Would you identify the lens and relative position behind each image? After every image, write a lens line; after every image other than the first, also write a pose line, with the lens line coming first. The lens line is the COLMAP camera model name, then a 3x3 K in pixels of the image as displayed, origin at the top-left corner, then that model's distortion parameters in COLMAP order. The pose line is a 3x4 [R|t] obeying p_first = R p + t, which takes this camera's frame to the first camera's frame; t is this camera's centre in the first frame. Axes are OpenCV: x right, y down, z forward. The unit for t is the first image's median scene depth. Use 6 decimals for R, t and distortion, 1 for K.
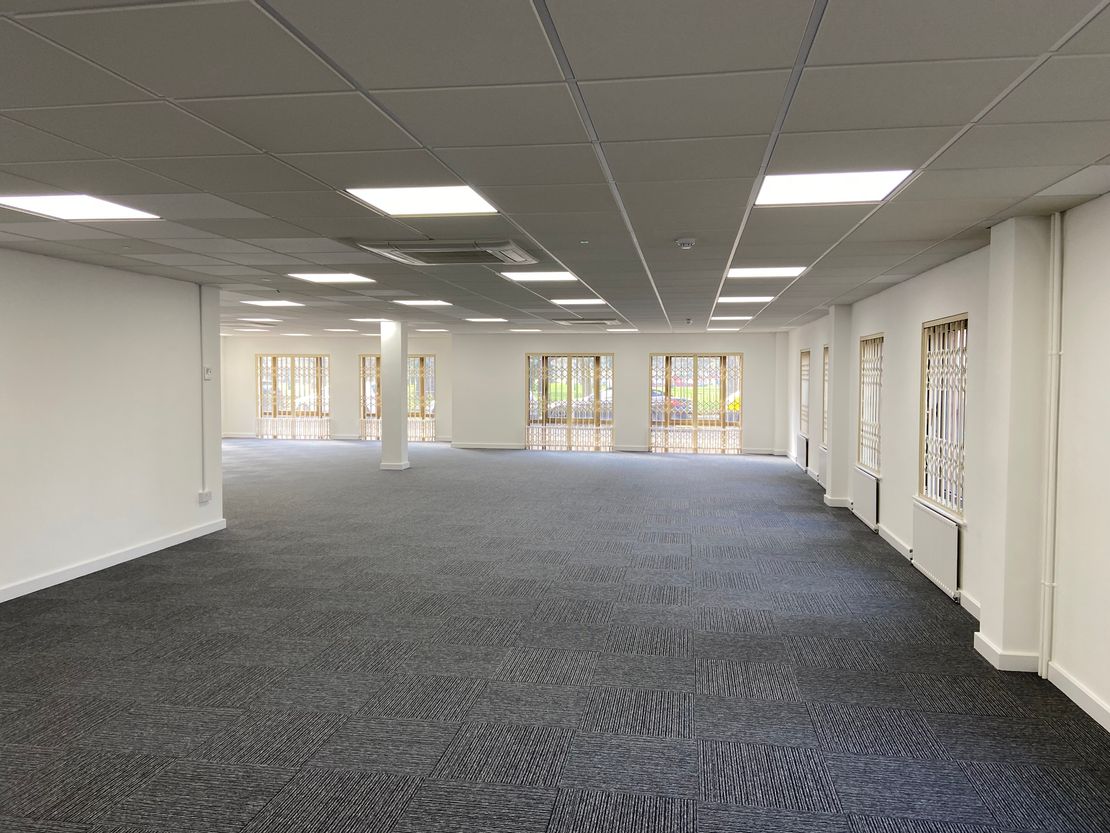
lens RADIAL K [[838.2, 0, 555.6], [0, 838.2, 412.2], [0, 0, 1]] dist [0.056664, -0.020544]
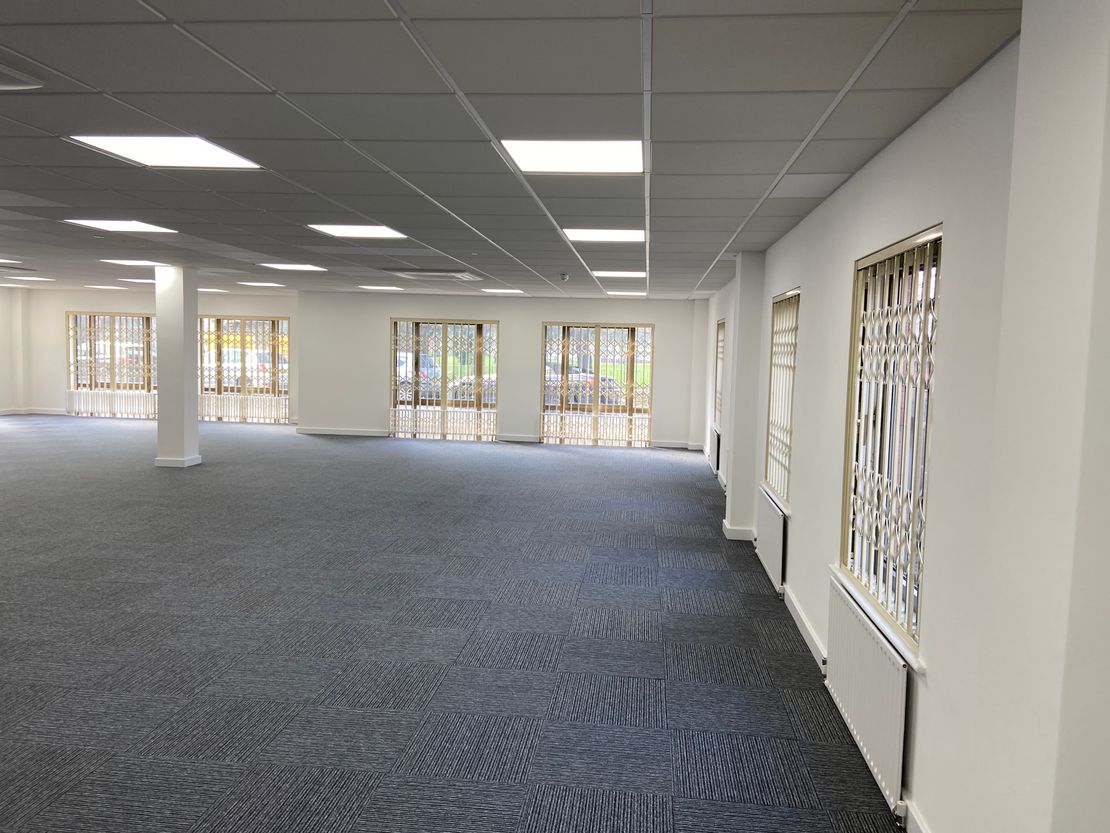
lens RADIAL K [[838.2, 0, 562.1], [0, 838.2, 412.0], [0, 0, 1]] dist [0.056664, -0.020544]
pose [[0.998137, 0.018261, 0.058208, 0.109195], [-0.020048, 0.999341, 0.030259, -0.009881], [-0.057617, -0.031369, 0.997846, 0.235576]]
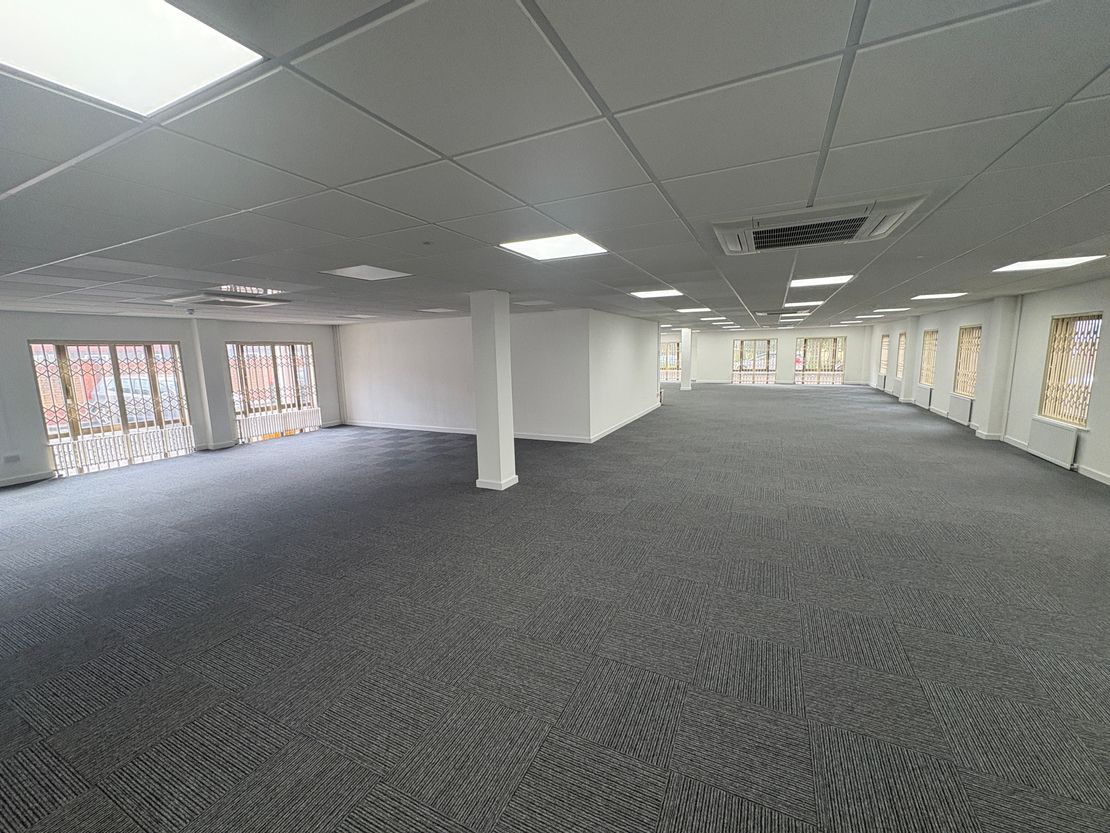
lens RADIAL K [[442.1, 0, 555.6], [0, 442.1, 415.1], [0, 0, 1]] dist [0.001690, 0.000433]
pose [[0.956835, 0.017008, -0.290135, -0.188237], [0.012540, 0.994941, 0.099679, 0.007926], [0.290362, -0.099014, 0.951780, -0.360702]]
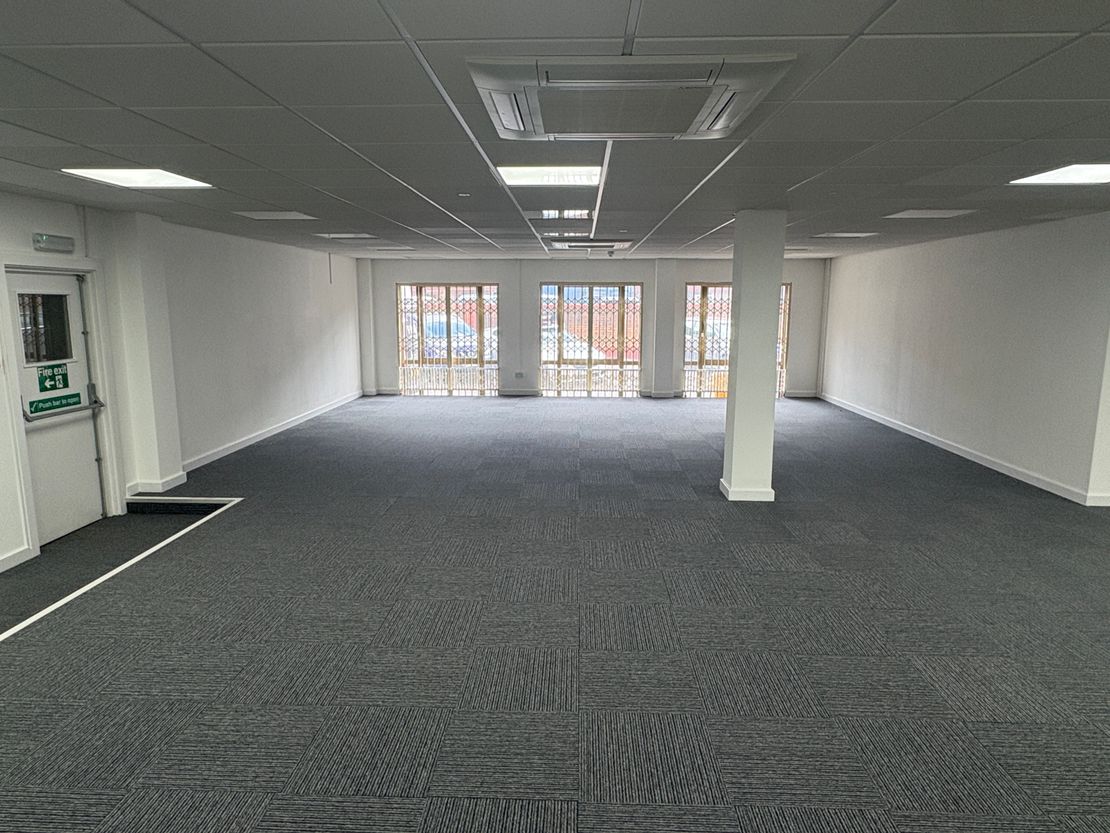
lens RADIAL K [[692.5, 0, 545.6], [0, 692.5, 408.3], [0, 0, 1]] dist [-0.007728, -0.000523]
pose [[0.115411, 0.148097, -0.982216, 0.056258], [-0.049316, 0.988458, 0.143243, 0.002310], [0.992093, 0.031908, 0.121382, -0.164740]]
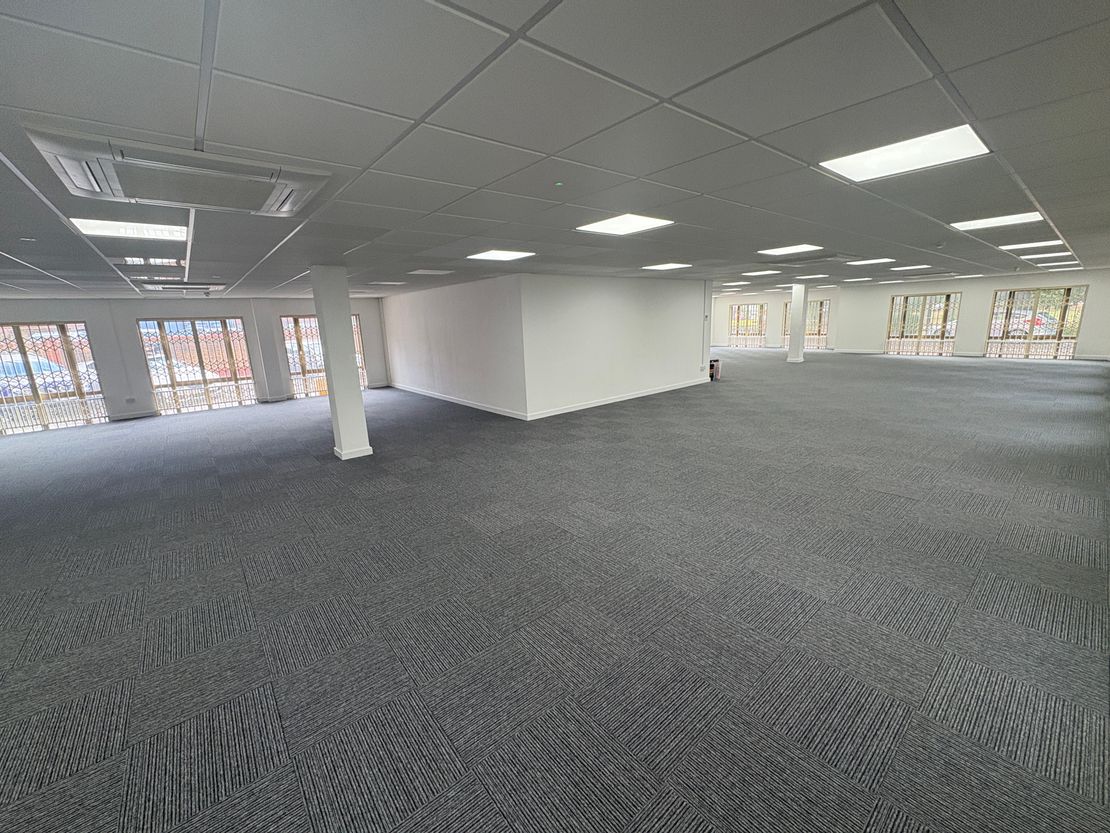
lens RADIAL K [[442.1, 0, 553.8], [0, 442.1, 416.5], [0, 0, 1]] dist [0.001690, 0.000433]
pose [[0.754547, 0.108755, -0.647172, 0.070287], [0.010943, 0.983950, 0.178108, 0.002550], [0.656155, -0.141473, 0.741246, -0.169986]]
